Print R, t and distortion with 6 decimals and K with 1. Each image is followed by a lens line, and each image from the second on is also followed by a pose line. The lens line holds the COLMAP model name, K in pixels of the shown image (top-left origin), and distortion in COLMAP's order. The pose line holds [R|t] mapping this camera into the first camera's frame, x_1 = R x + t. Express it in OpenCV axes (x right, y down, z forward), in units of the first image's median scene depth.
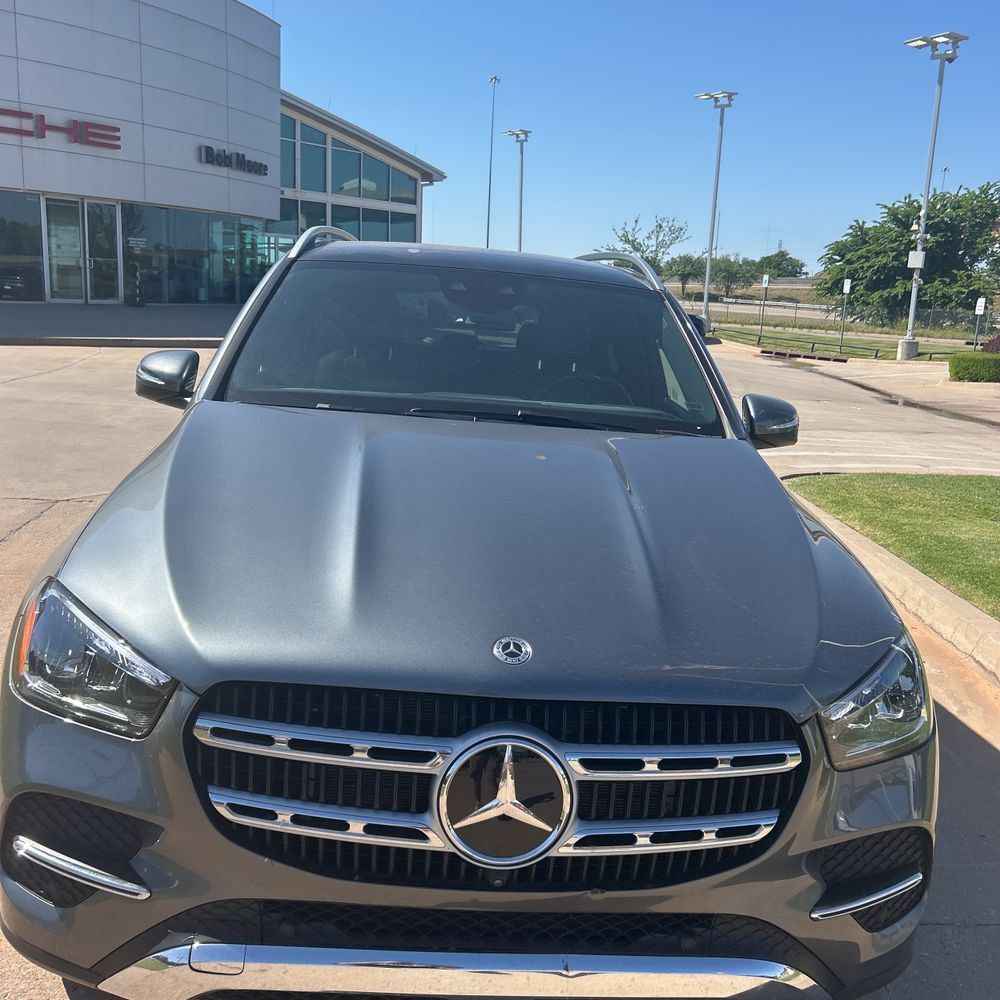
lens RADIAL K [[1004.0, 0, 501.4], [0, 1004.0, 515.2], [0, 0, 1]] dist [0.076129, -0.104650]
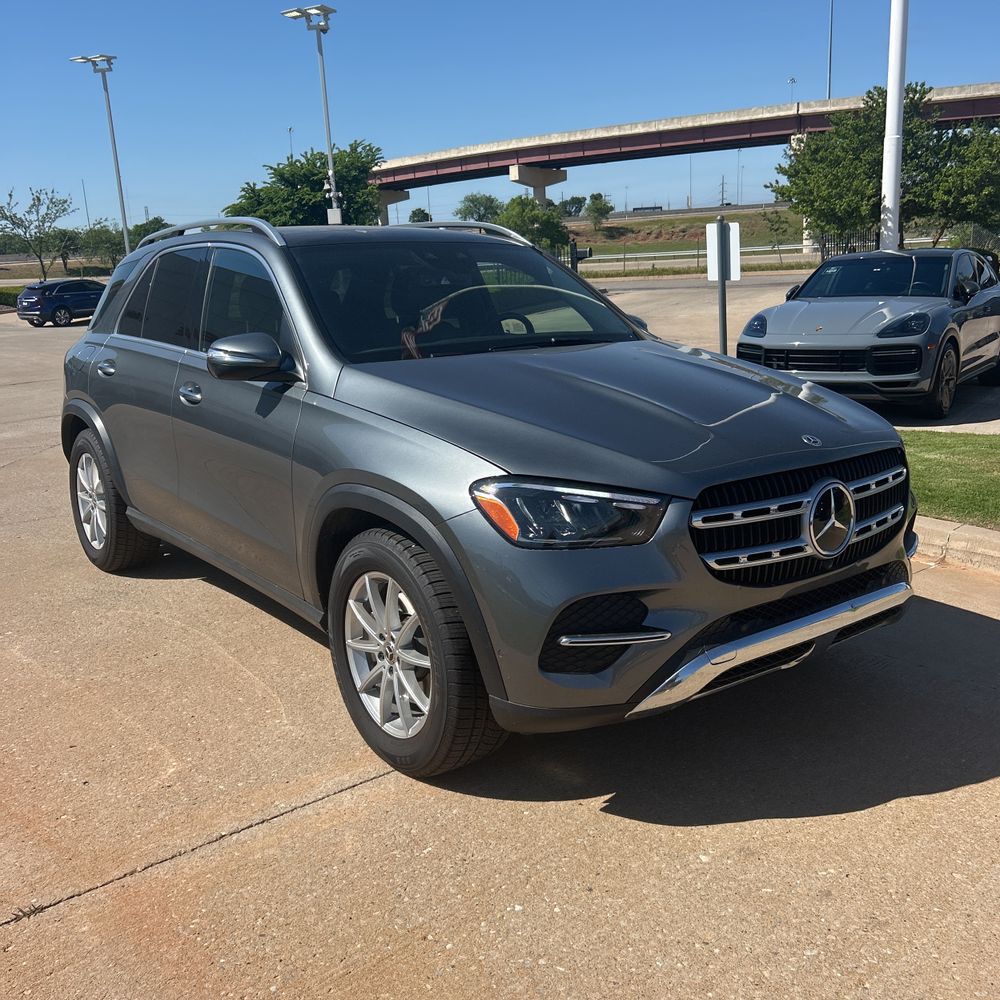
lens RADIAL K [[1023.3, 0, 500.0], [0, 1023.3, 500.0], [0, 0, 1]] dist [0.032348, 0.009816]
pose [[0.828065, -0.219555, 0.515852, -0.115184], [0.211625, 0.974466, 0.075041, -0.001409], [-0.519156, 0.047028, 0.853385, -0.022145]]
